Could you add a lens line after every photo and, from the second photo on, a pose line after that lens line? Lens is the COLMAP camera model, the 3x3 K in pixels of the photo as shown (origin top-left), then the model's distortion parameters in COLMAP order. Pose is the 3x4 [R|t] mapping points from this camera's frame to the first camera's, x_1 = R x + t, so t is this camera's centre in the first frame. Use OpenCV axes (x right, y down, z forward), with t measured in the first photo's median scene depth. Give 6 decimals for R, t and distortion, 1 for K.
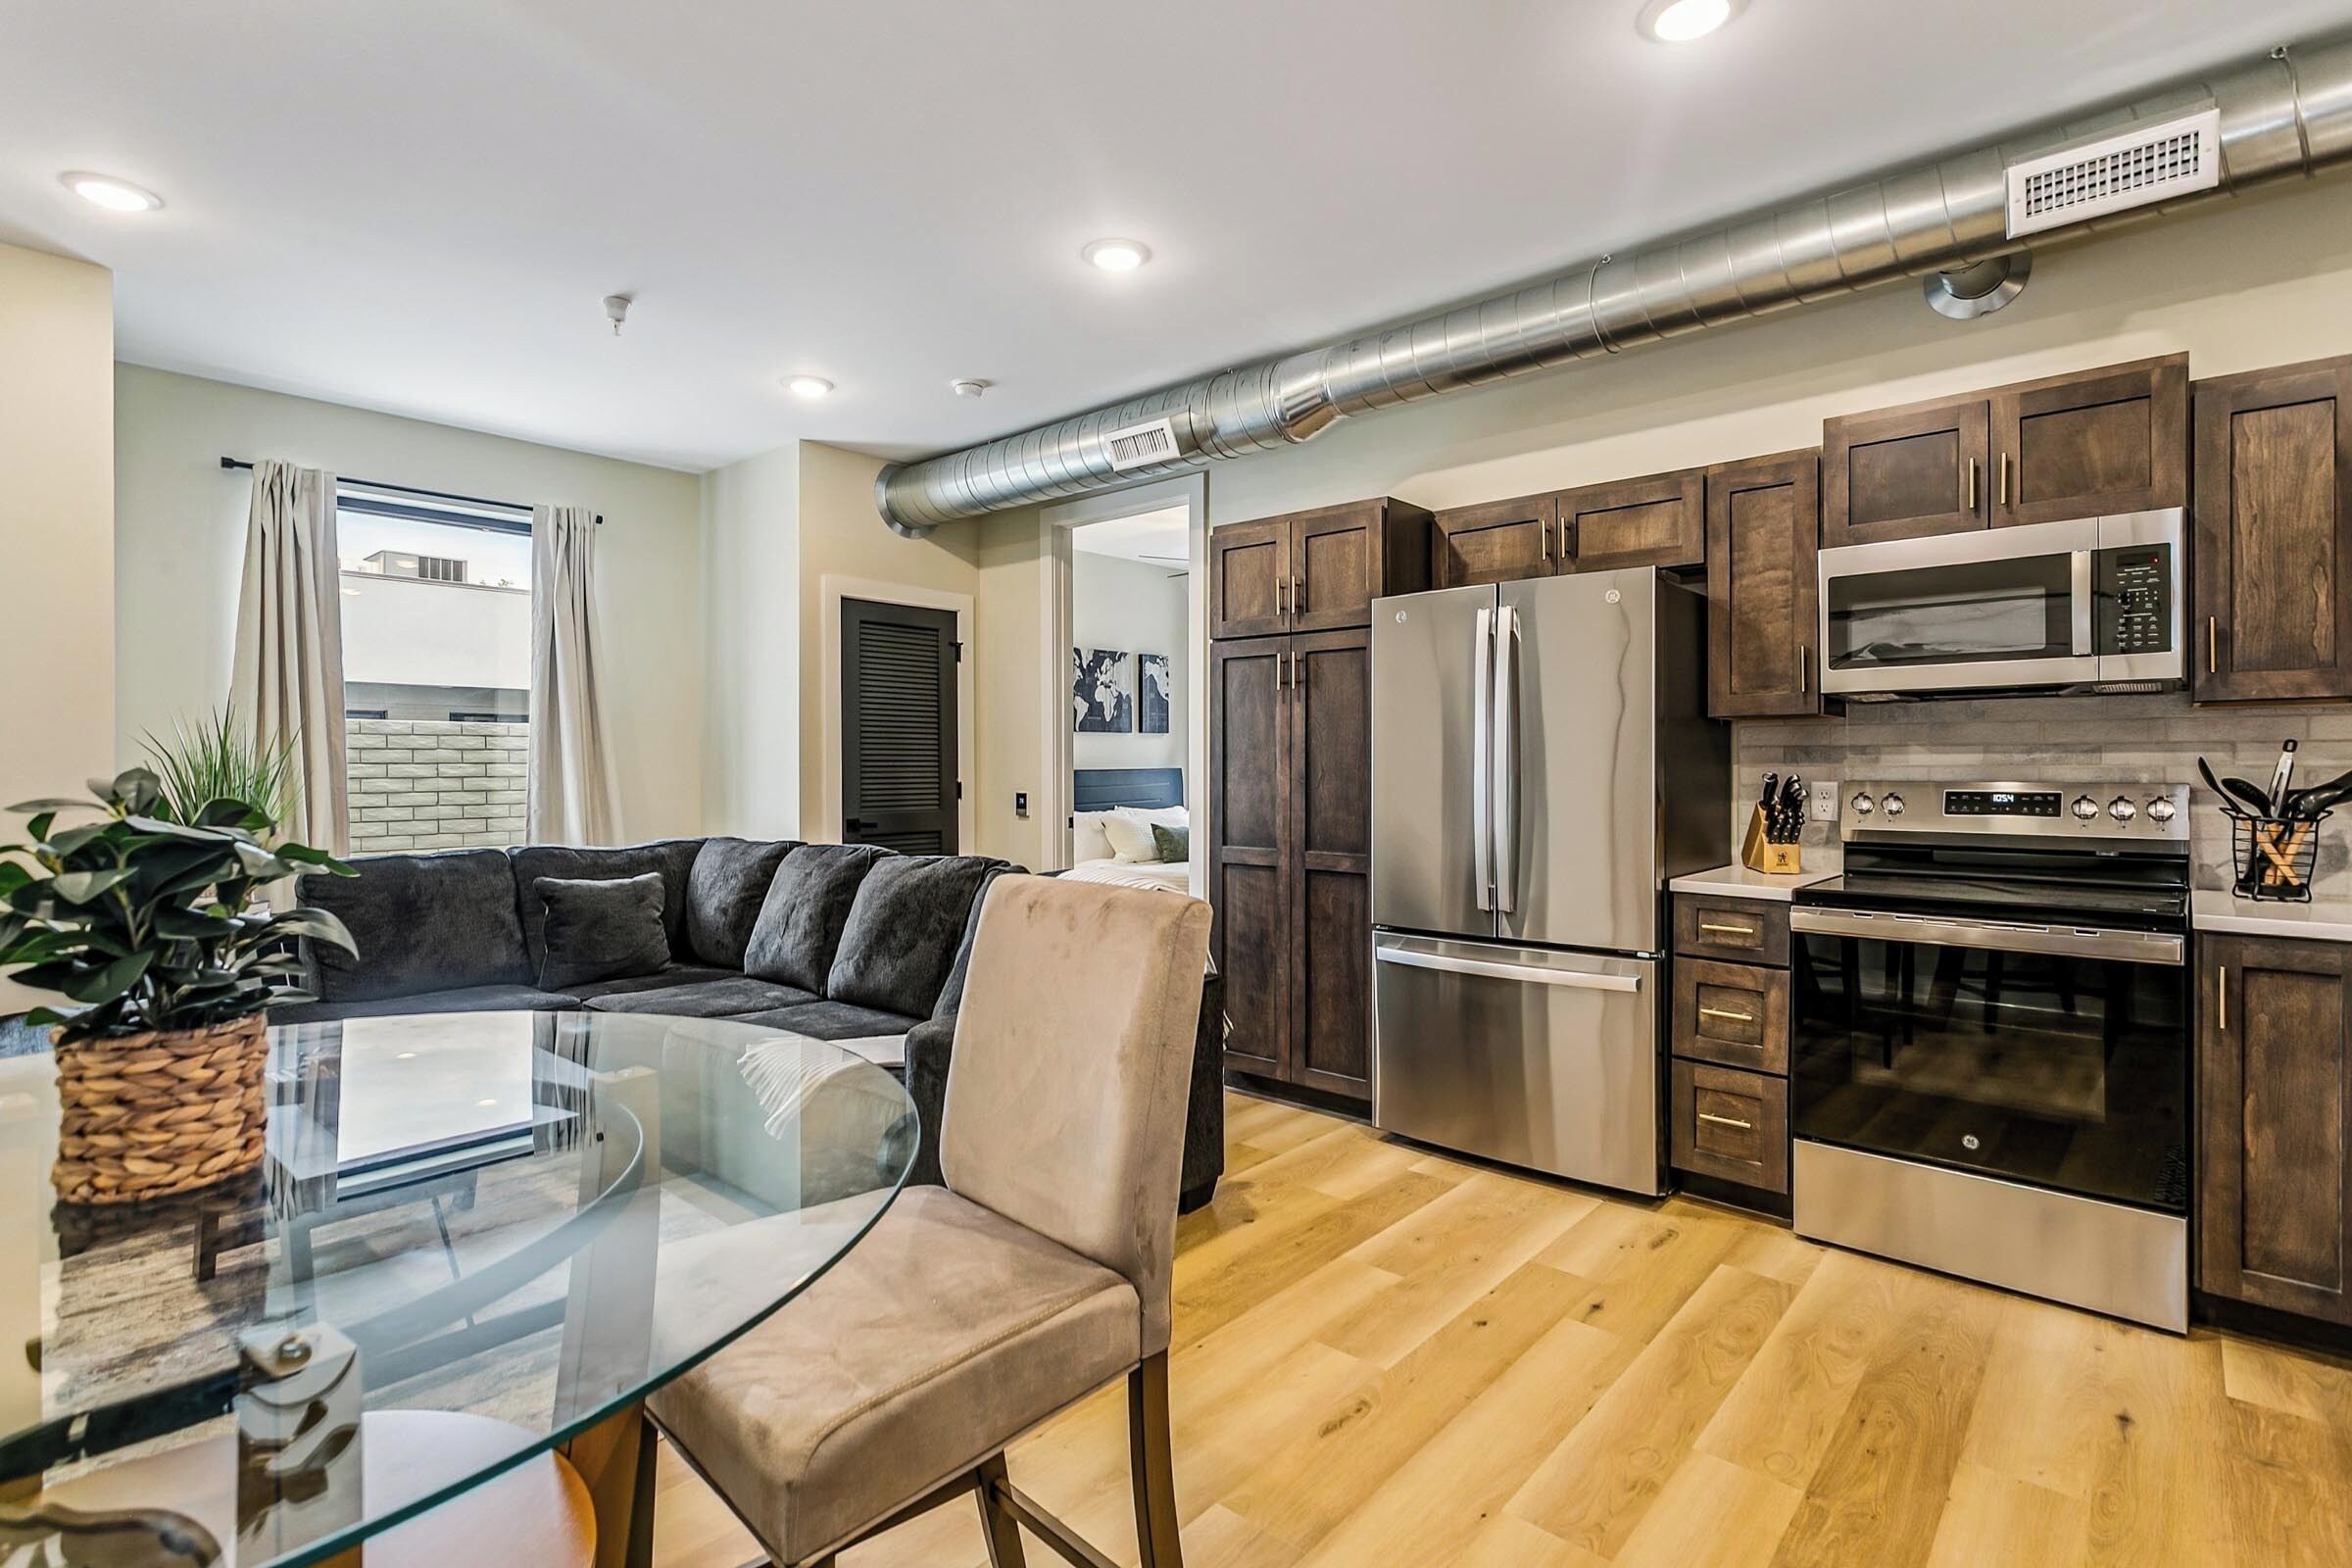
lens RADIAL K [[1111.3, 0, 1171.6], [0, 1111.3, 764.8], [0, 0, 1]] dist [0.002041, 0.000690]
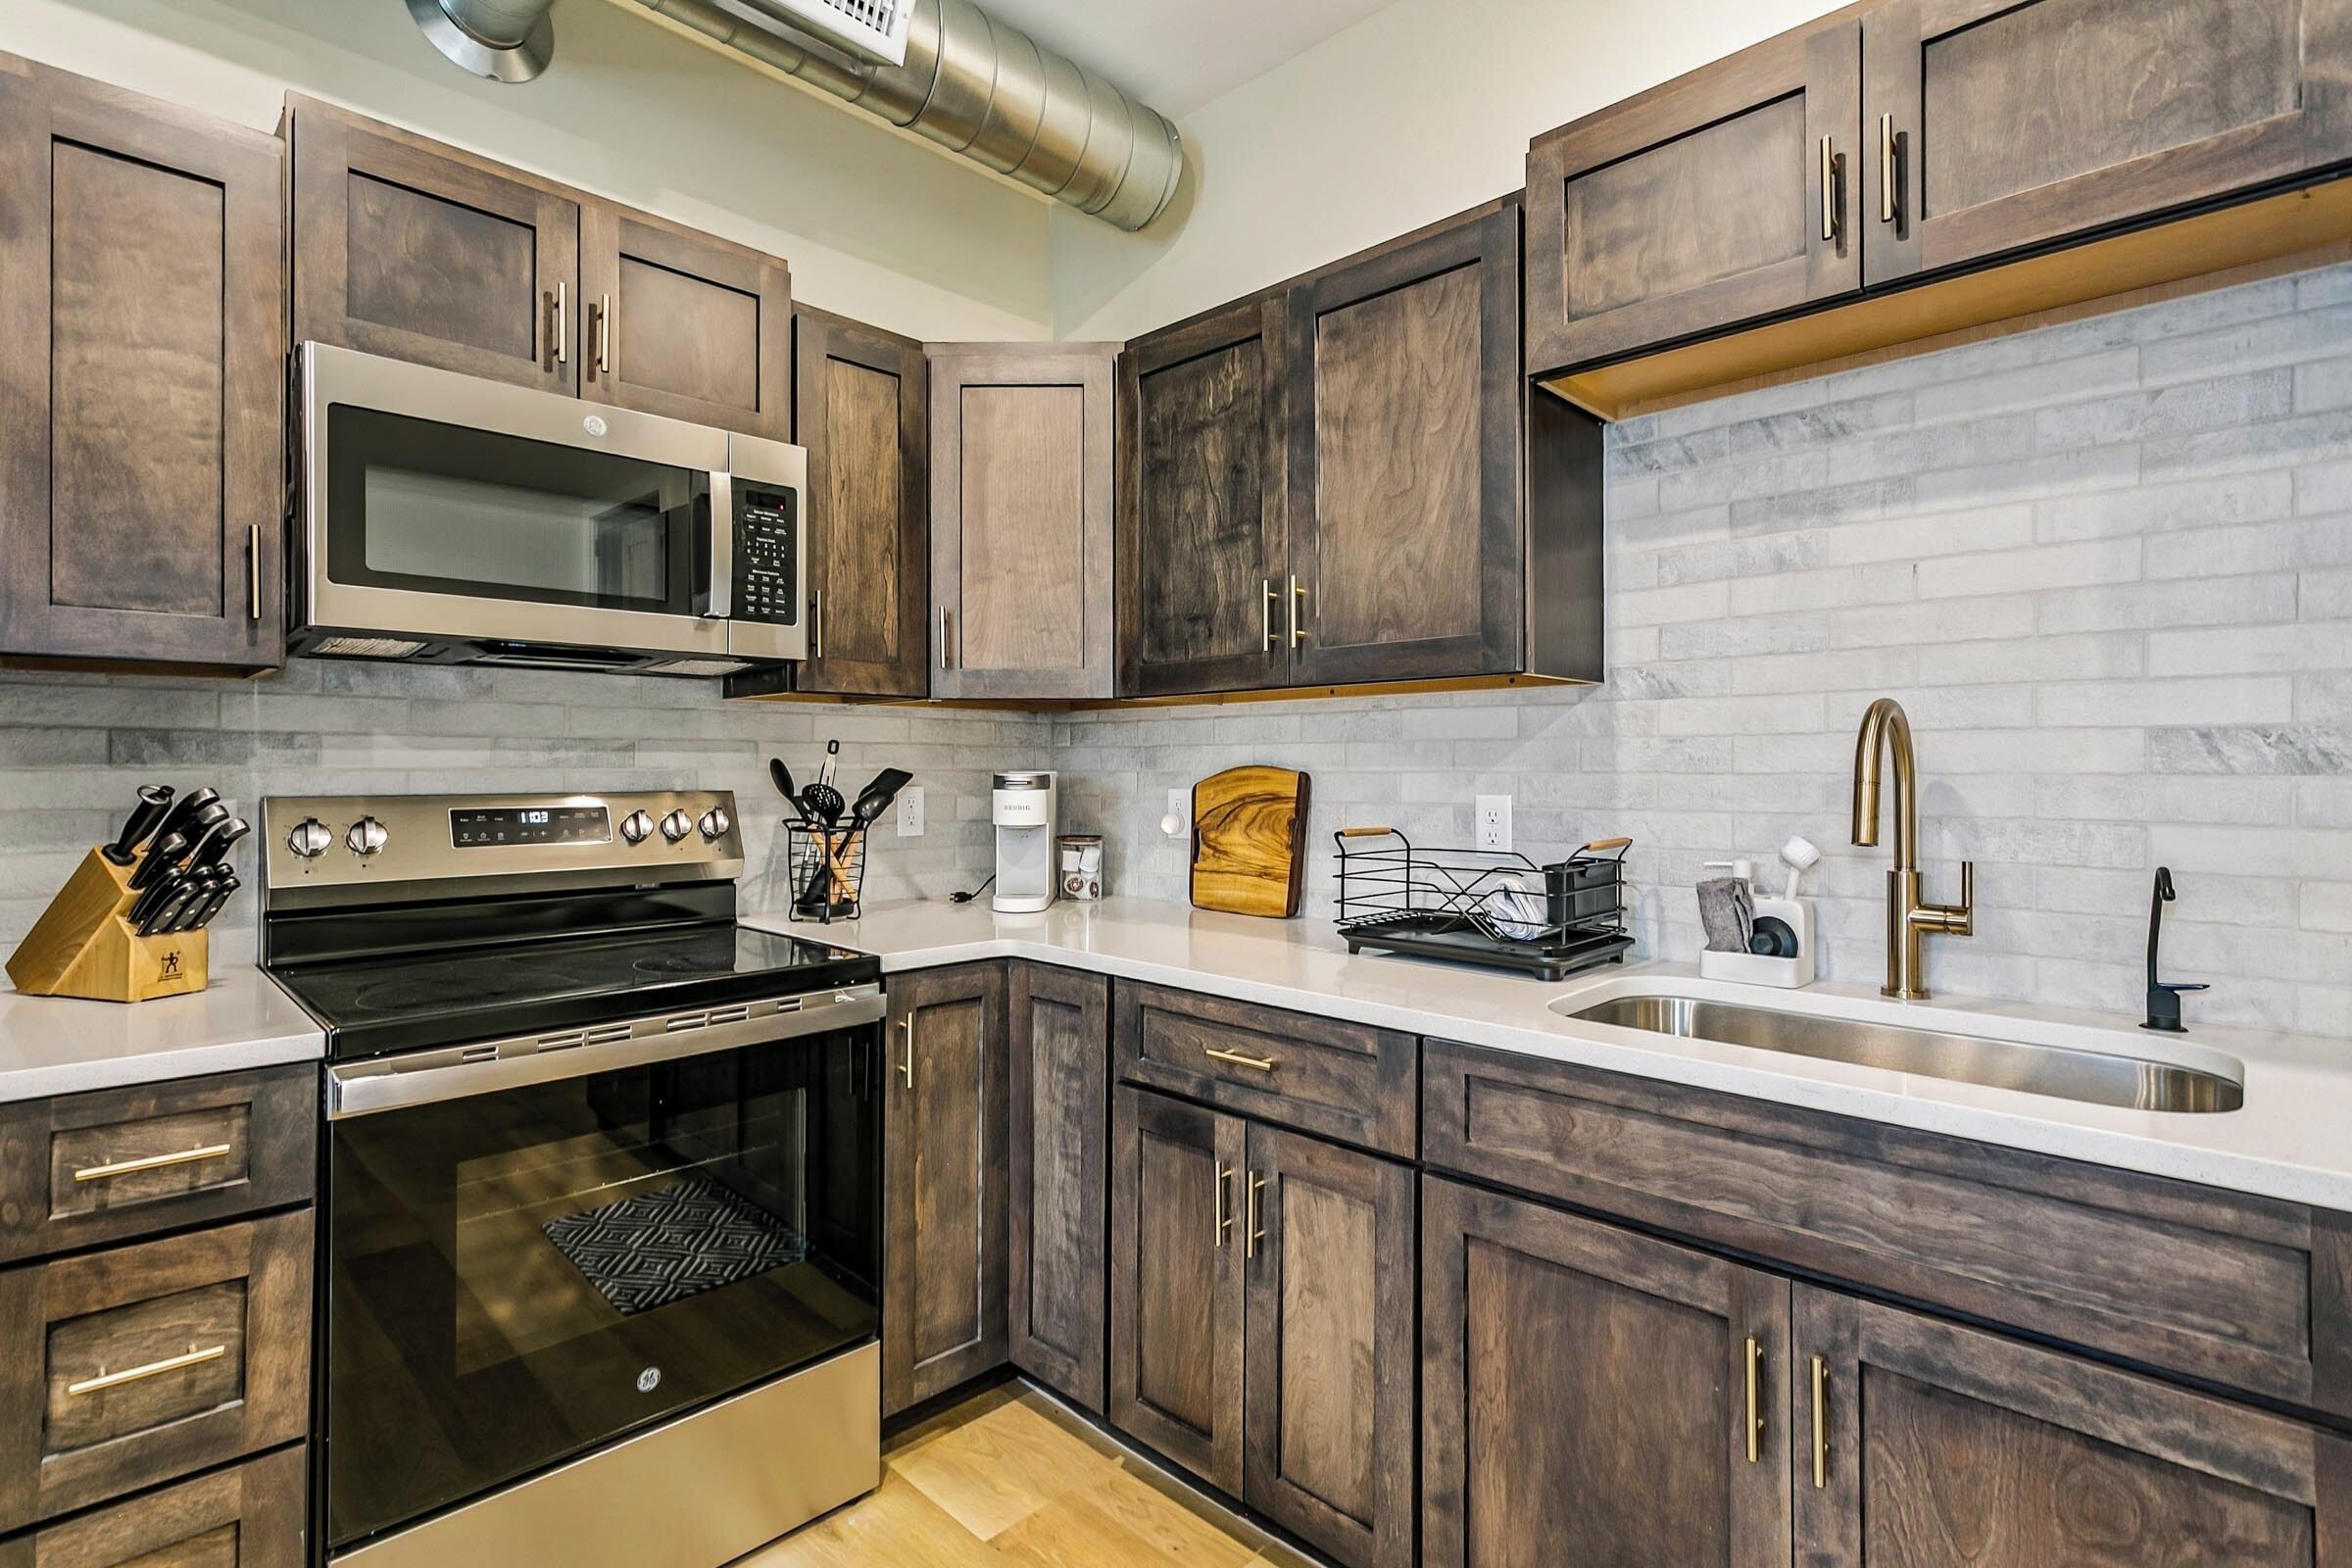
lens RADIAL K [[1111.3, 0, 1171.6], [0, 1111.3, 764.8], [0, 0, 1]] dist [0.002041, 0.000690]
pose [[0.046018, 0.001854, 0.998939, 0.098864], [-0.002001, 0.999996, -0.001764, -0.001315], [-0.998939, -0.001918, 0.046022, 0.590140]]
